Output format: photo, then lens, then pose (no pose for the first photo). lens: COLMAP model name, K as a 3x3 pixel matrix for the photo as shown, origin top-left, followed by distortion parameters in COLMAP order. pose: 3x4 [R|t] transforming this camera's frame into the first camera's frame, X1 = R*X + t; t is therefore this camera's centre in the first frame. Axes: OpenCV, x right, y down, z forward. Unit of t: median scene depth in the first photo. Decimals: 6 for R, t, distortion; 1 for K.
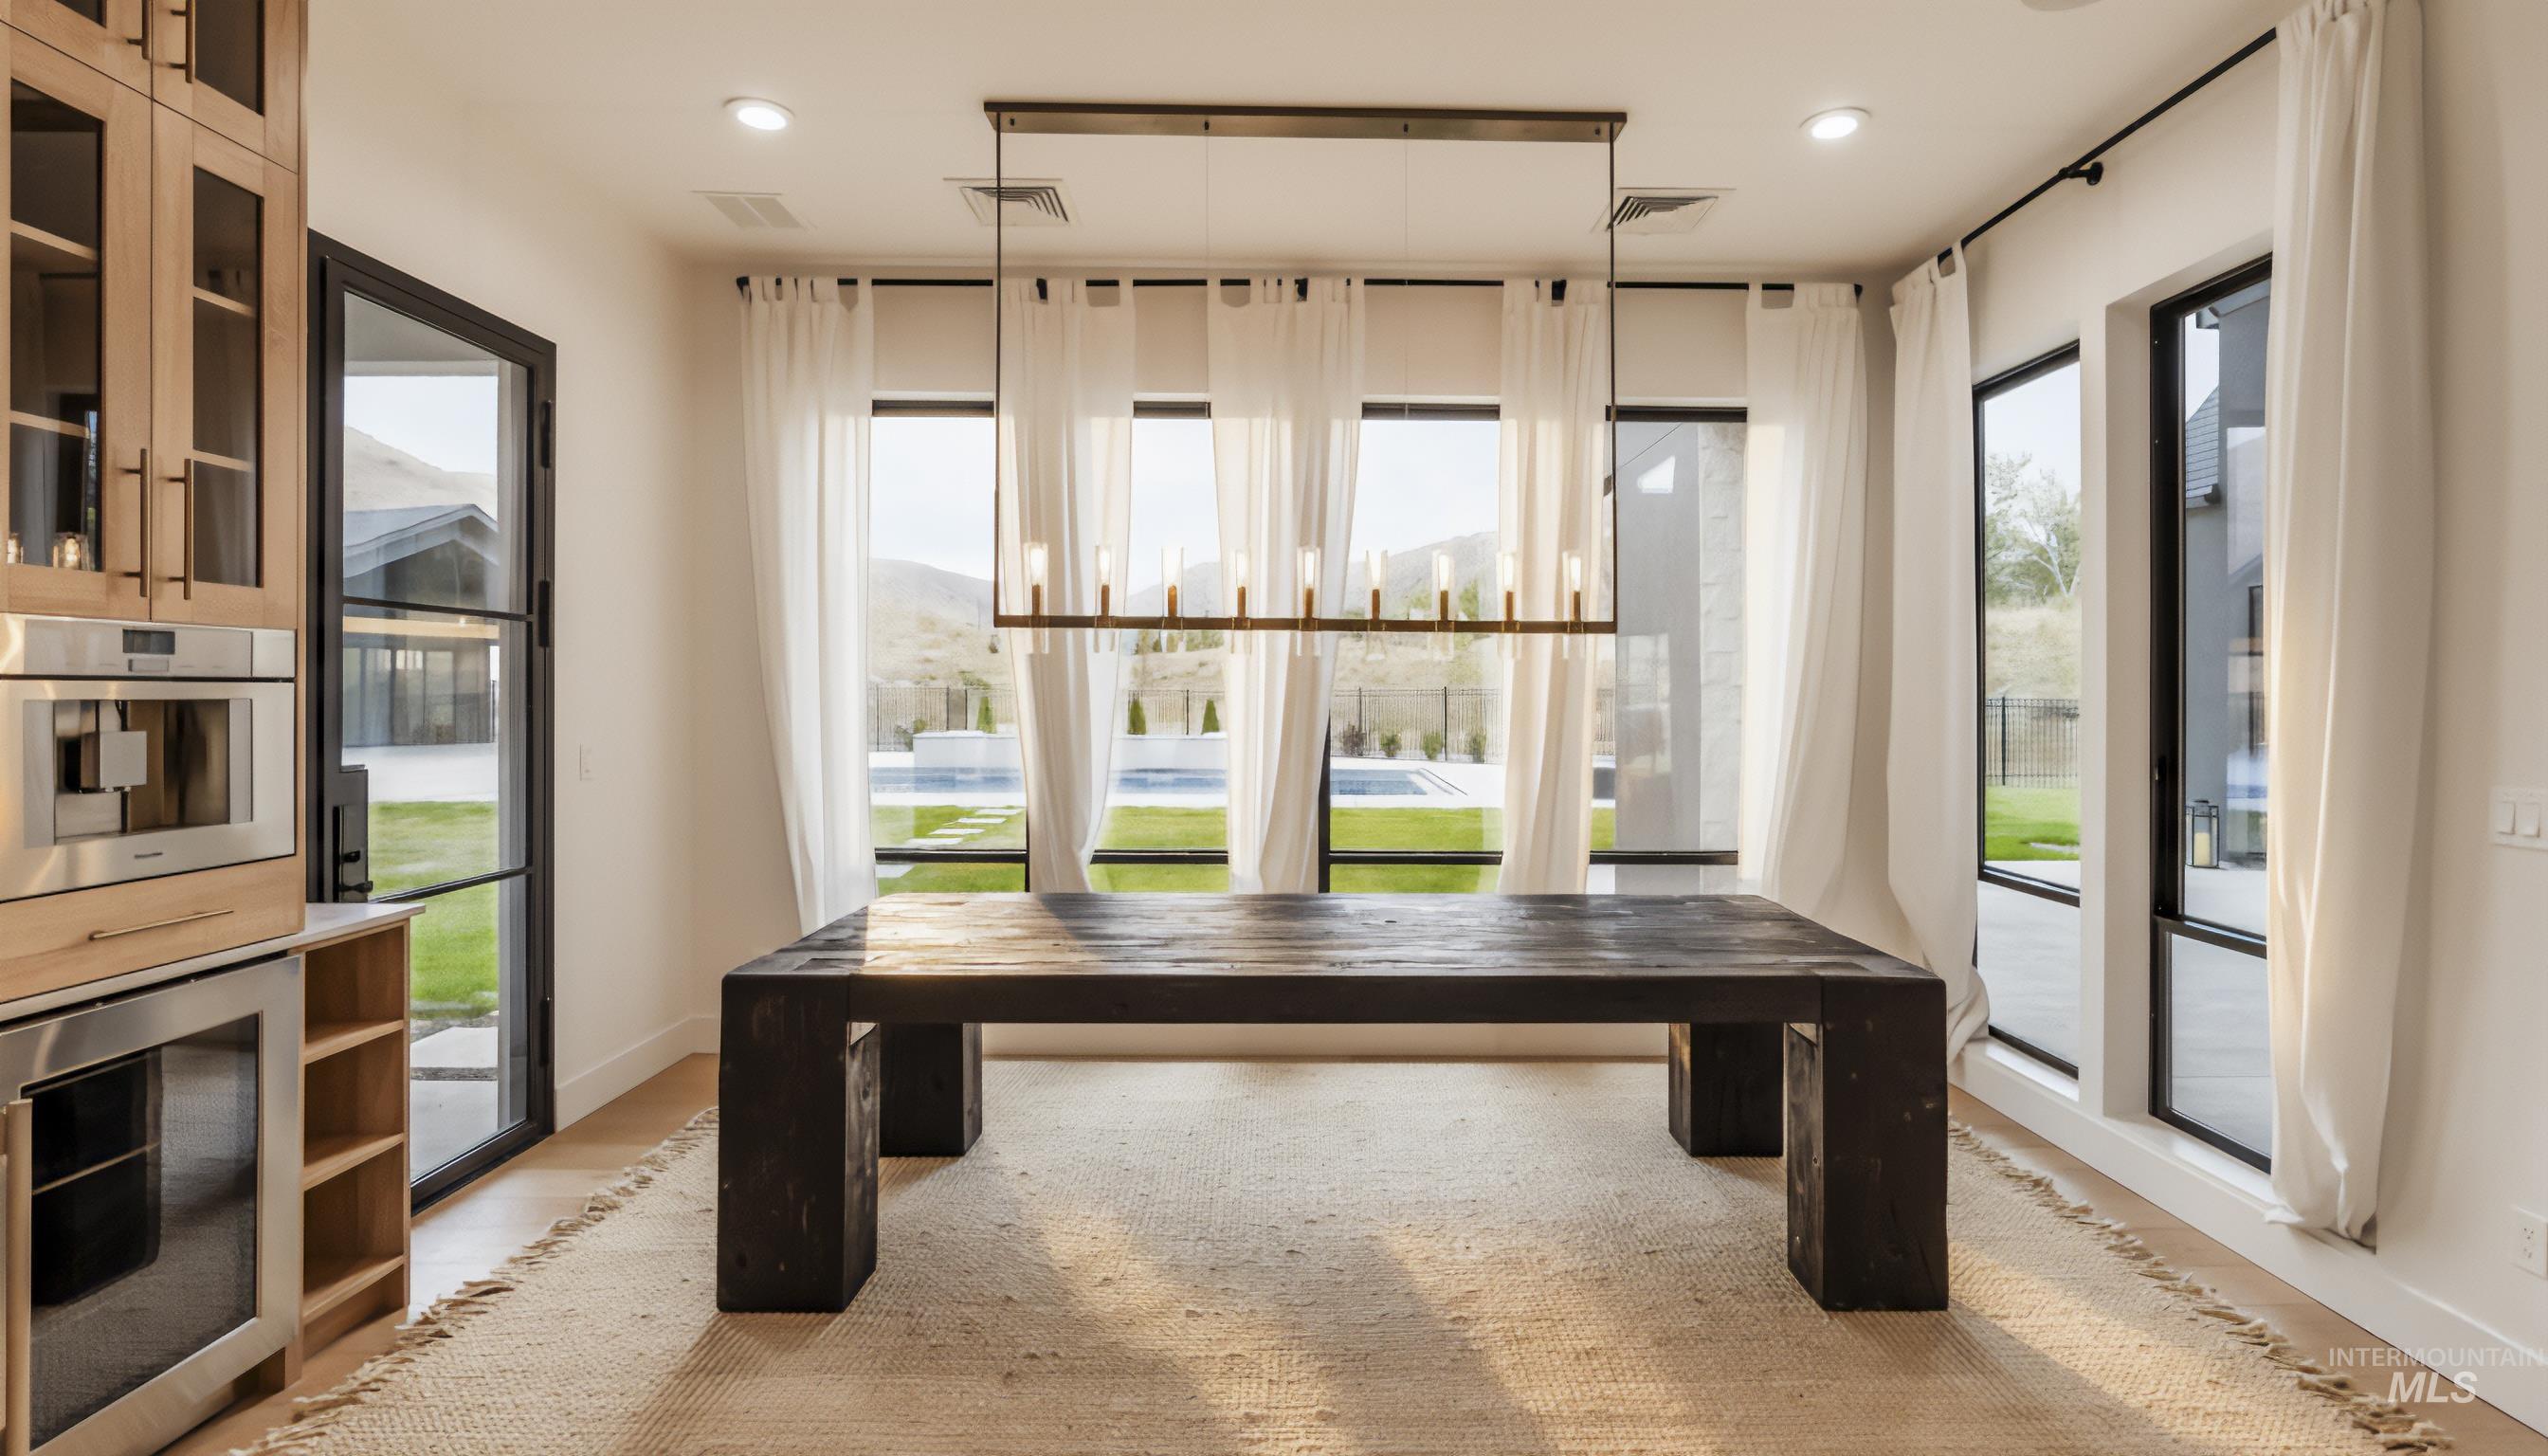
lens RADIAL K [[1162.9, 0, 1284.3], [0, 1162.9, 715.6], [0, 0, 1]] dist [-0.012315, 0.002545]
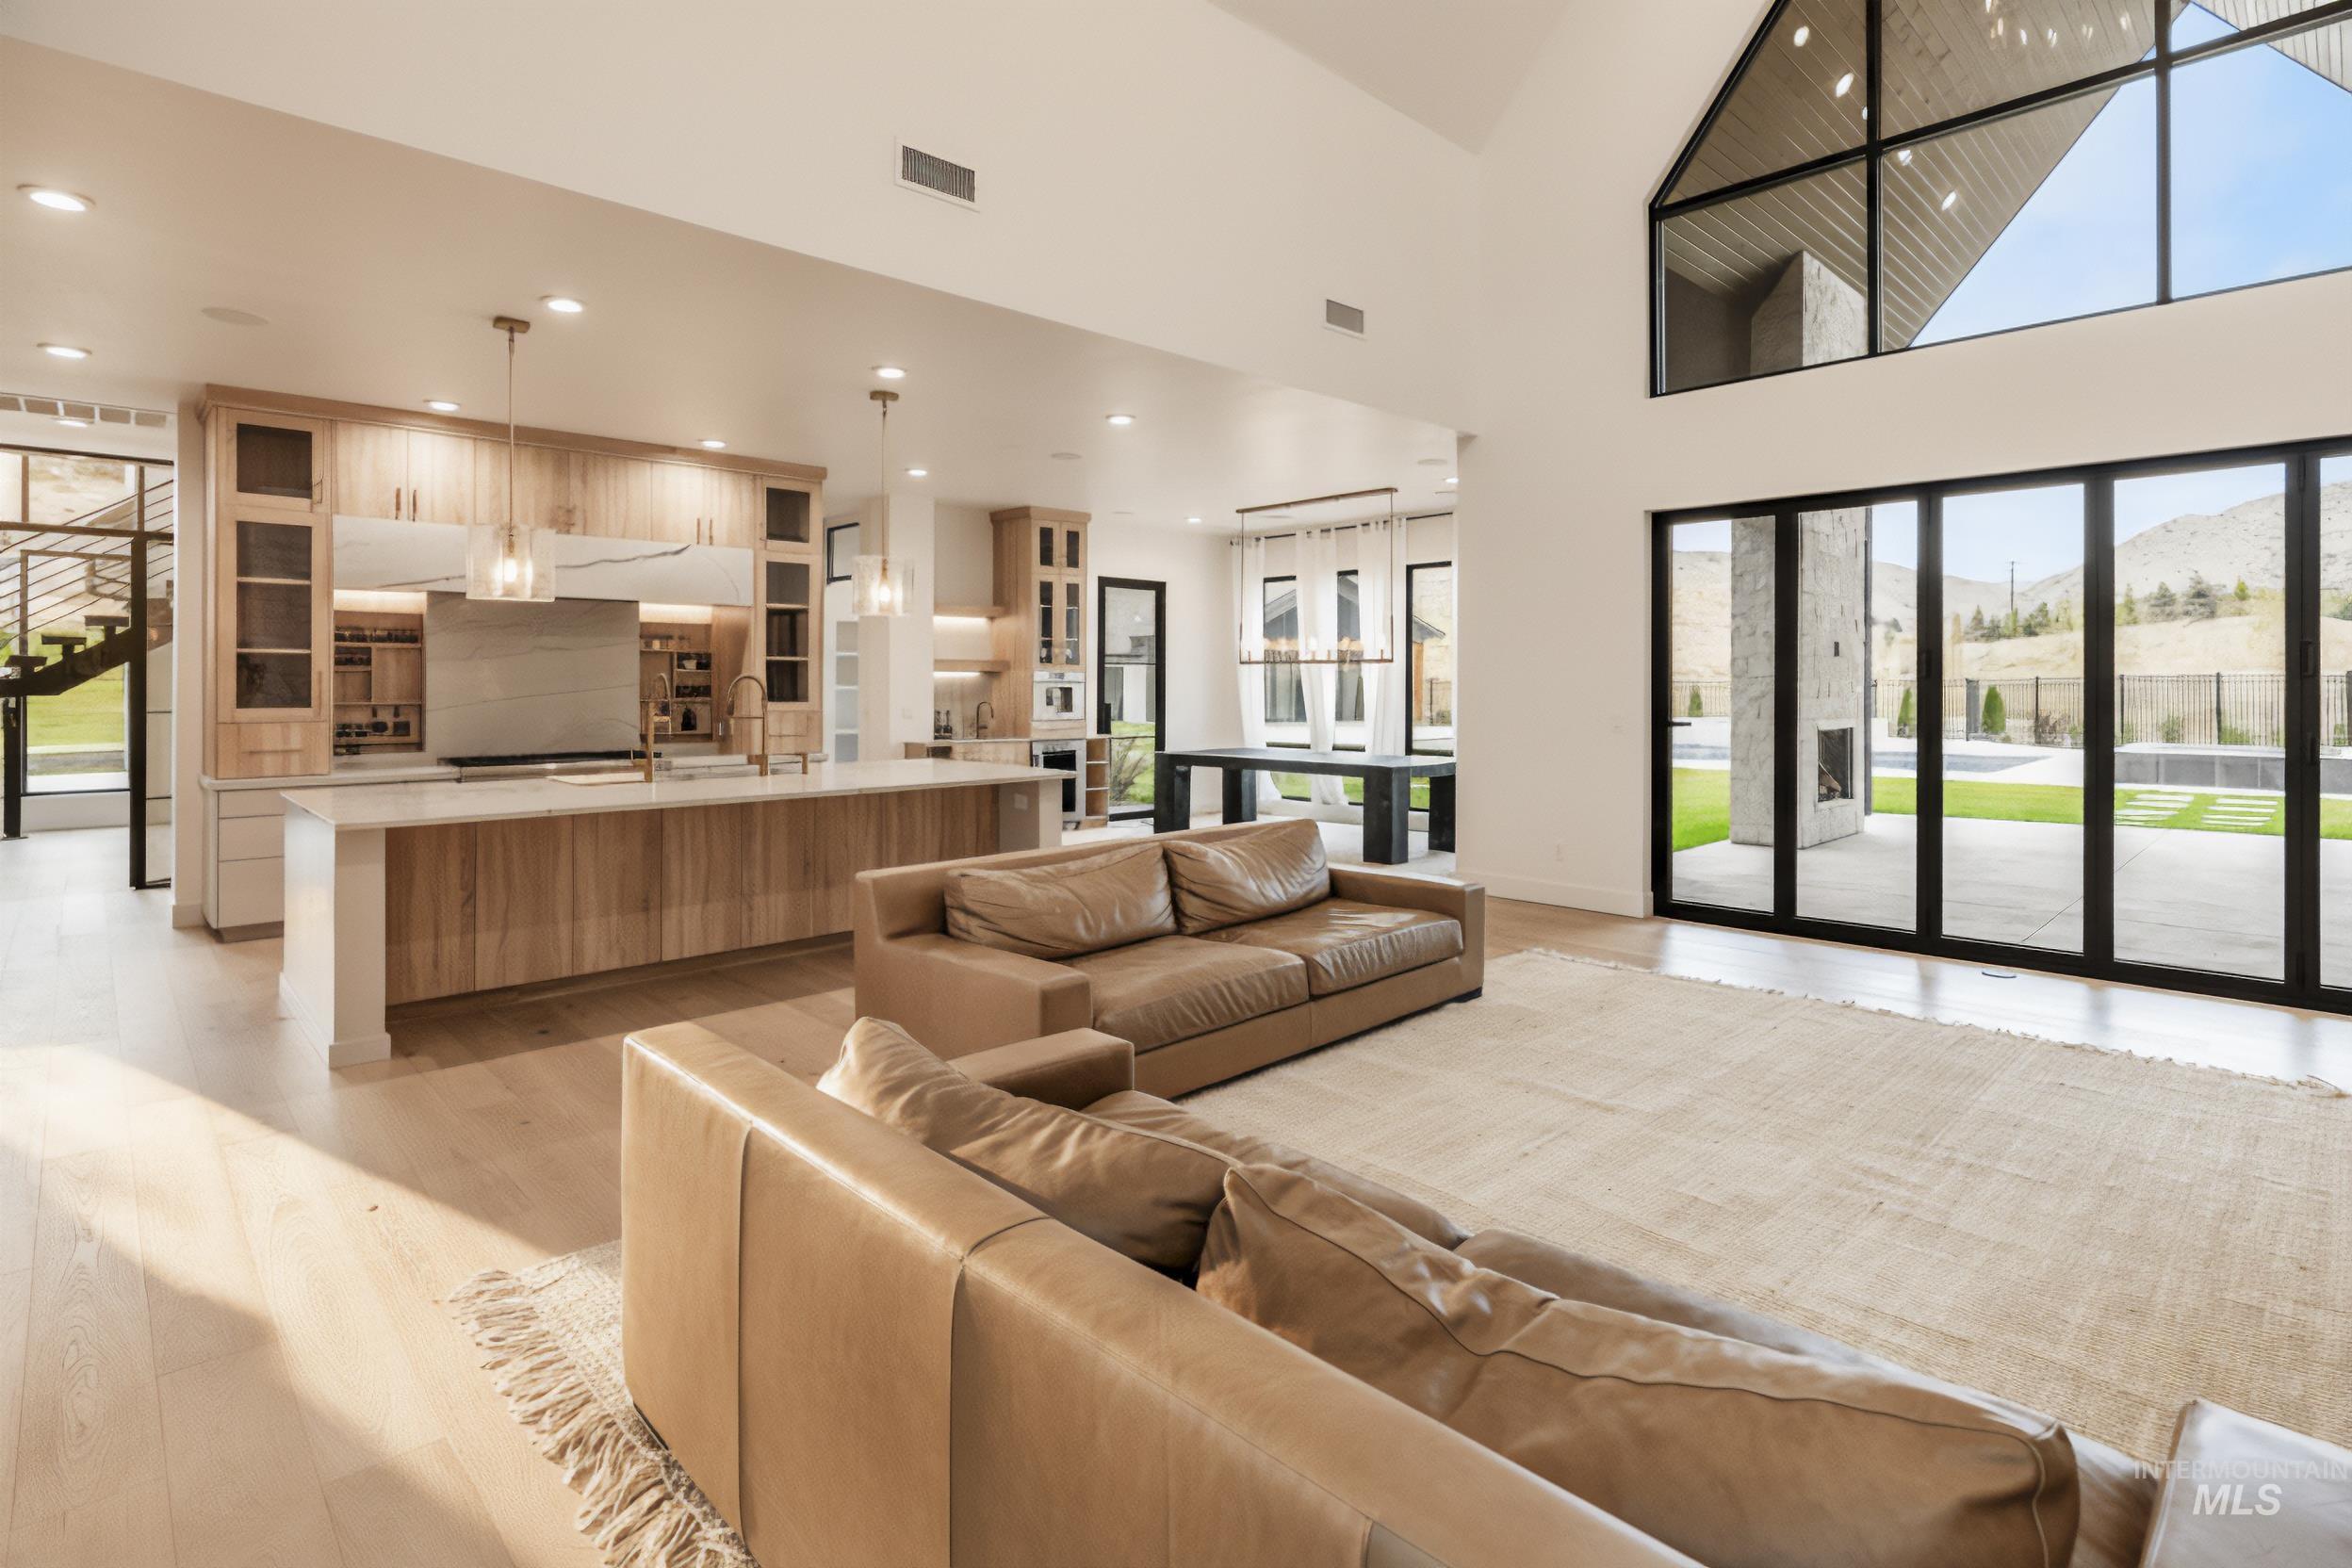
lens RADIAL K [[1146.9, 0, 1240.5], [0, 1146.9, 694.2], [0, 0, 1]] dist [-0.002790, -0.000945]
pose [[0.711213, -0.002689, -0.702971, 2.314281], [-0.000743, 0.999989, -0.004577, 0.031140], [0.702976, 0.003777, 0.711204, -1.519375]]
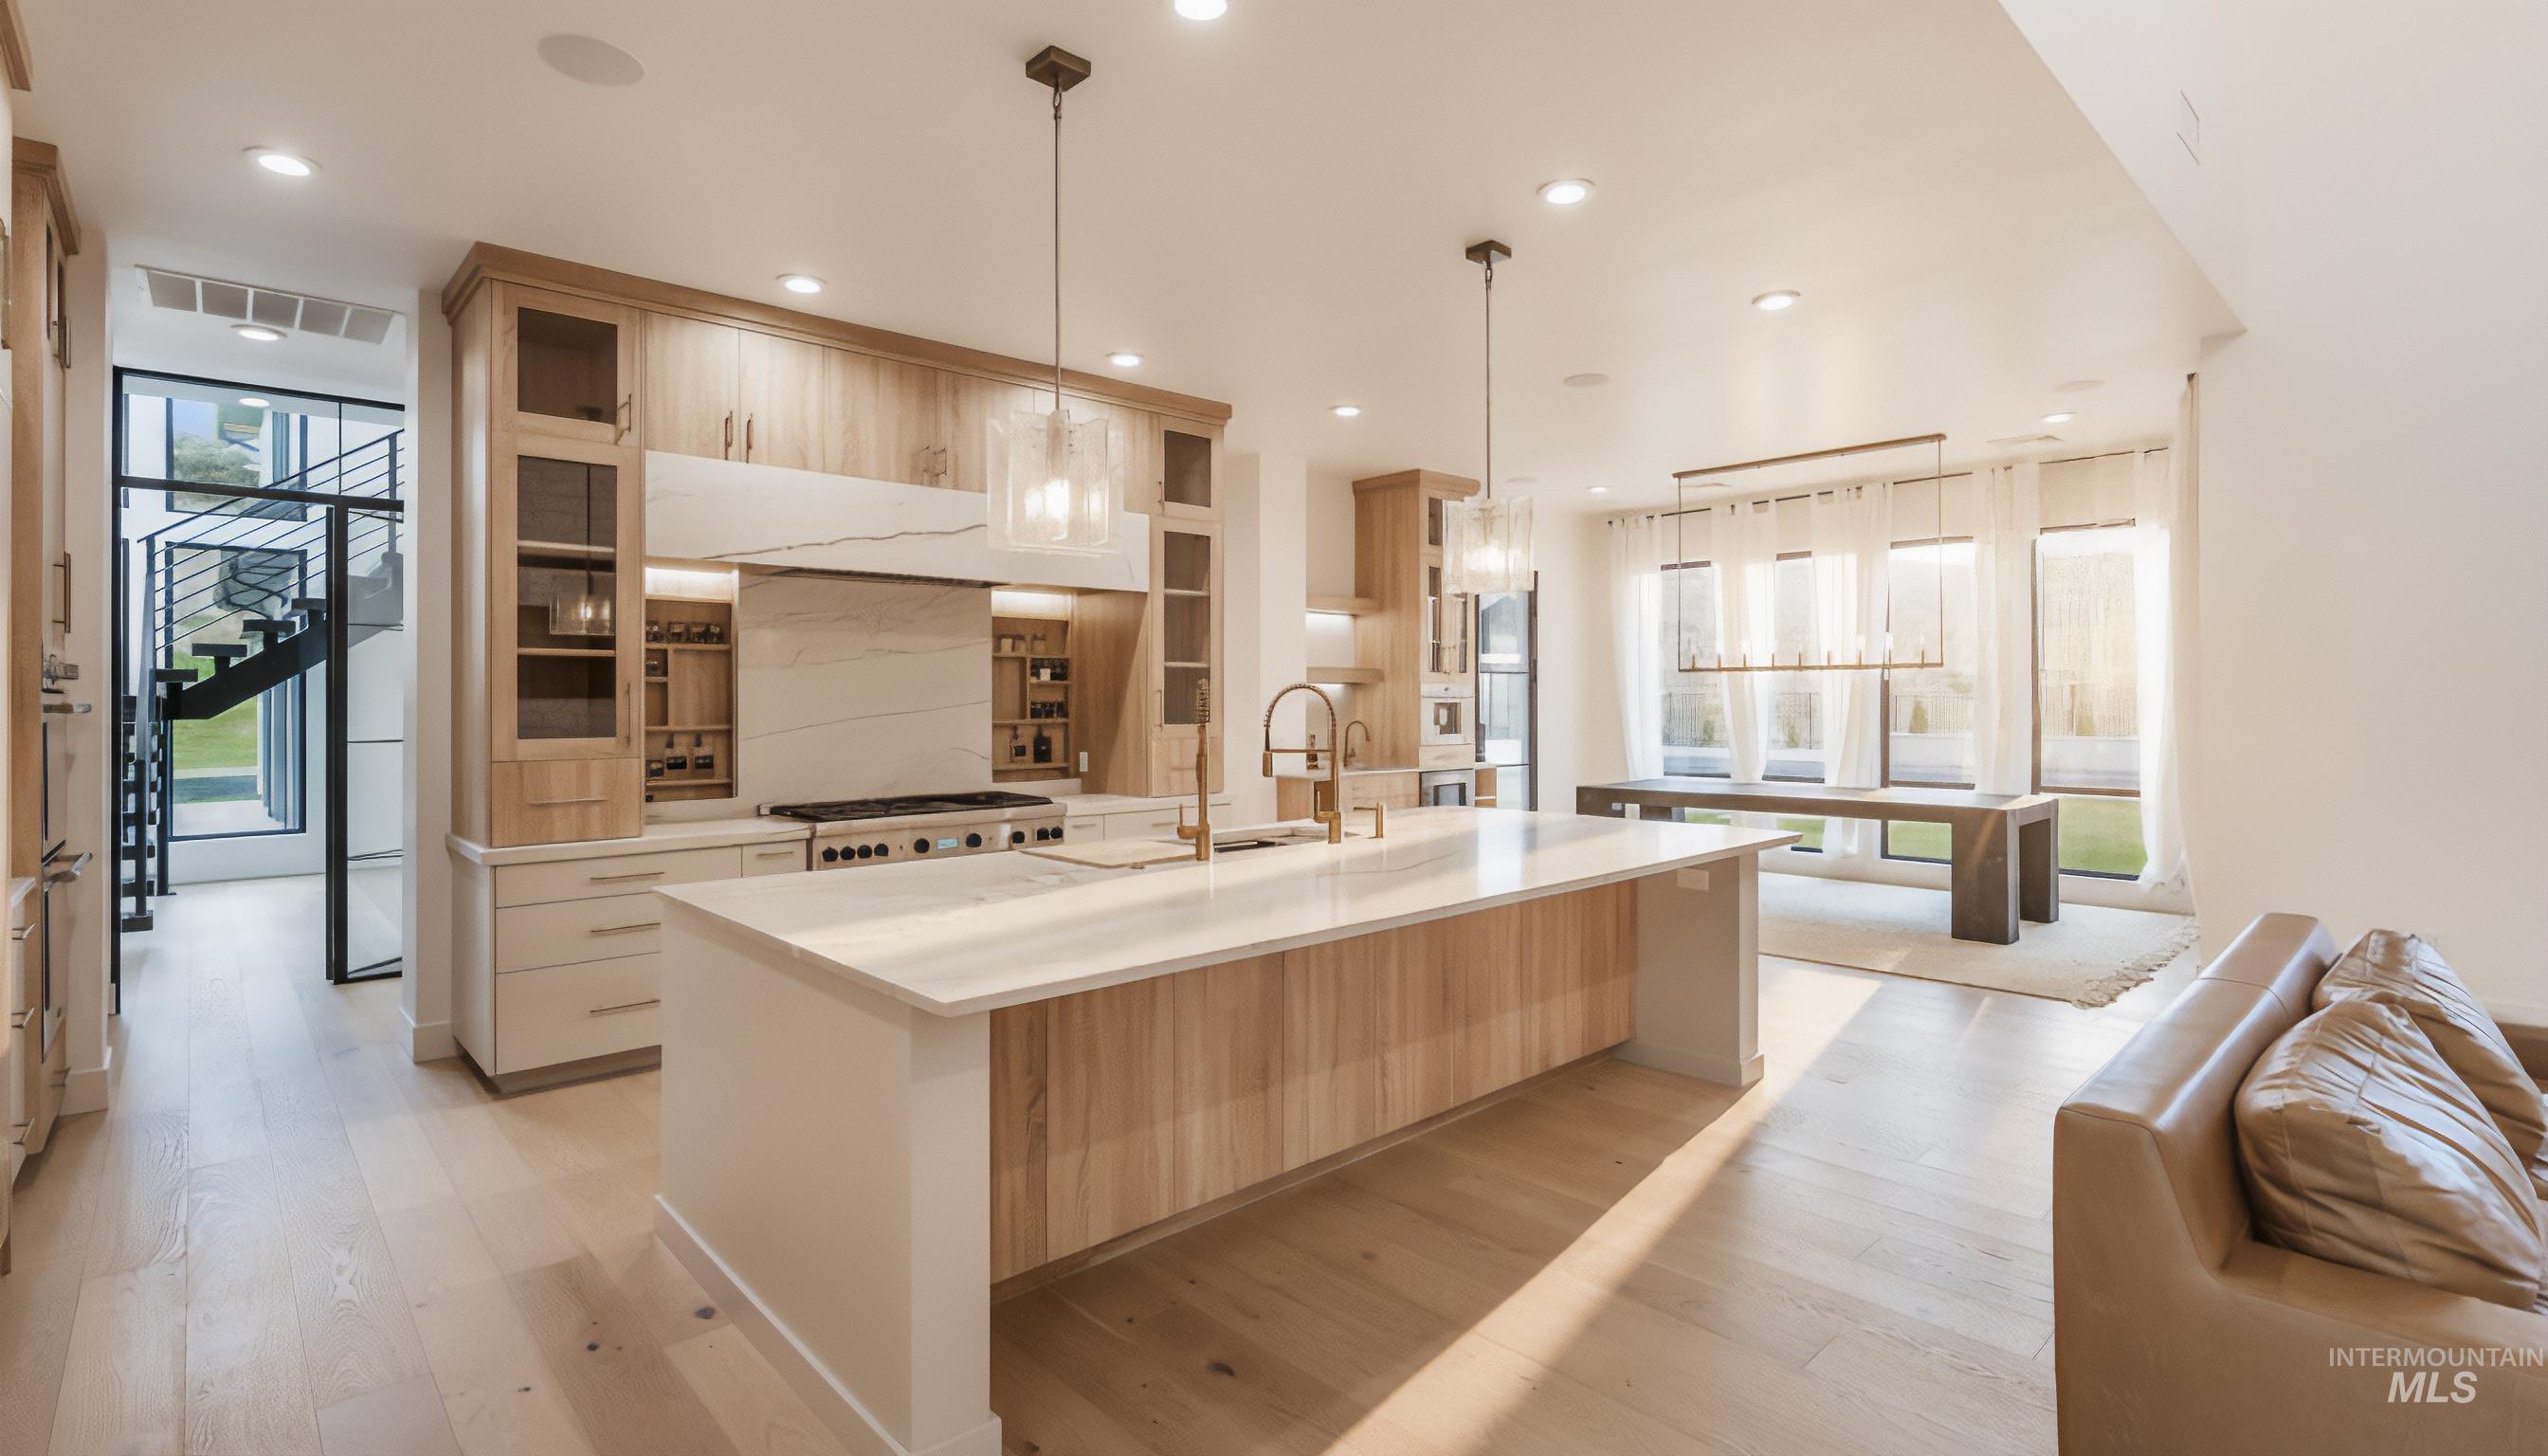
lens RADIAL K [[1162.9, 0, 1273.5], [0, 1162.9, 703.4], [0, 0, 1]] dist [-0.012315, 0.002545]
pose [[0.683860, -0.010300, -0.729541, 1.142814], [0.002961, 0.999931, -0.011343, 0.025369], [0.729607, 0.005597, 0.683843, -1.614330]]
